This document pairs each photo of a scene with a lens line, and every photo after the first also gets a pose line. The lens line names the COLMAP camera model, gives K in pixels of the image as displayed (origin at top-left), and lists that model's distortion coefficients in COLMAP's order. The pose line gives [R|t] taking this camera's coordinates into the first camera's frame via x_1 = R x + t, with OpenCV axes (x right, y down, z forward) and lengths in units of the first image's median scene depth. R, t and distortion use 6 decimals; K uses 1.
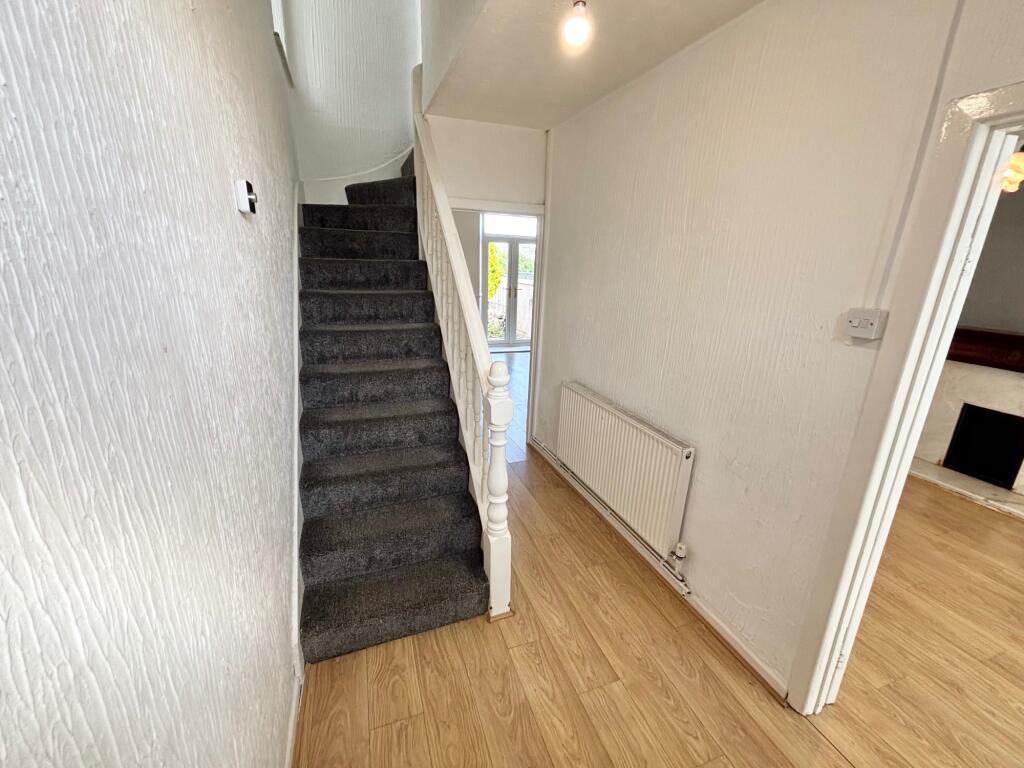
lens RADIAL K [[419.0, 0, 518.7], [0, 419.0, 386.2], [0, 0, 1]] dist [0.012553, -0.000705]
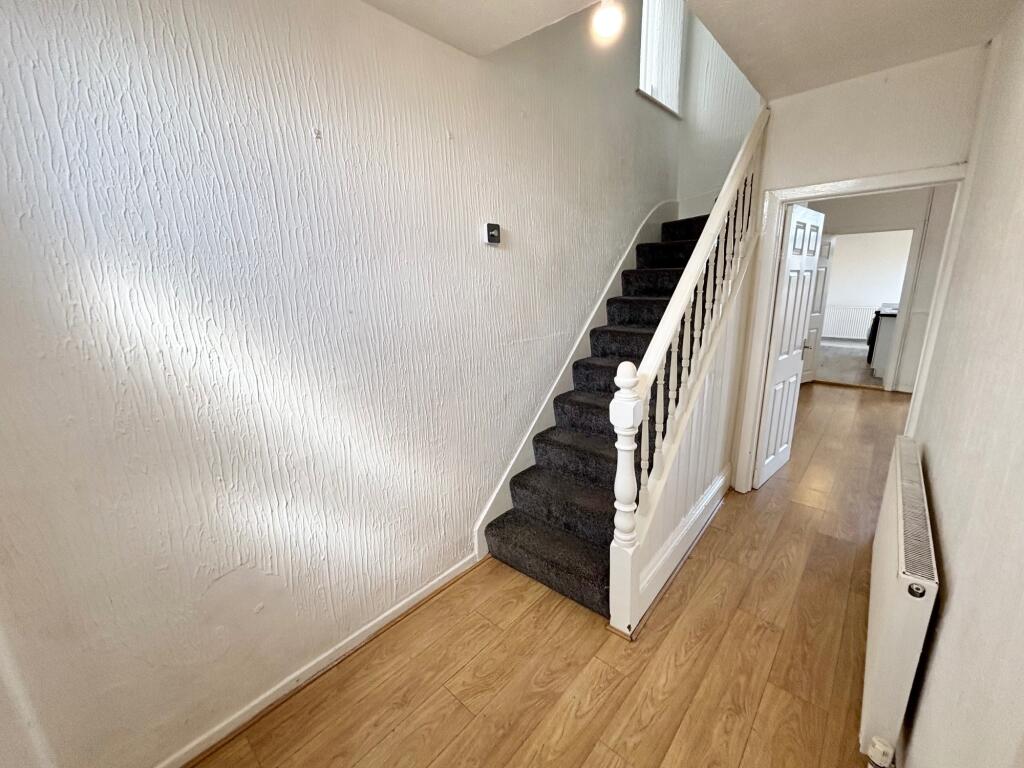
lens RADIAL K [[419.0, 0, 509.5], [0, 419.0, 383.4], [0, 0, 1]] dist [0.012553, -0.000705]
pose [[0.474455, 0.171330, -0.863446, 0.602133], [-0.213229, 0.974034, 0.076106, -0.019927], [0.854064, 0.148003, 0.498668, 0.251345]]
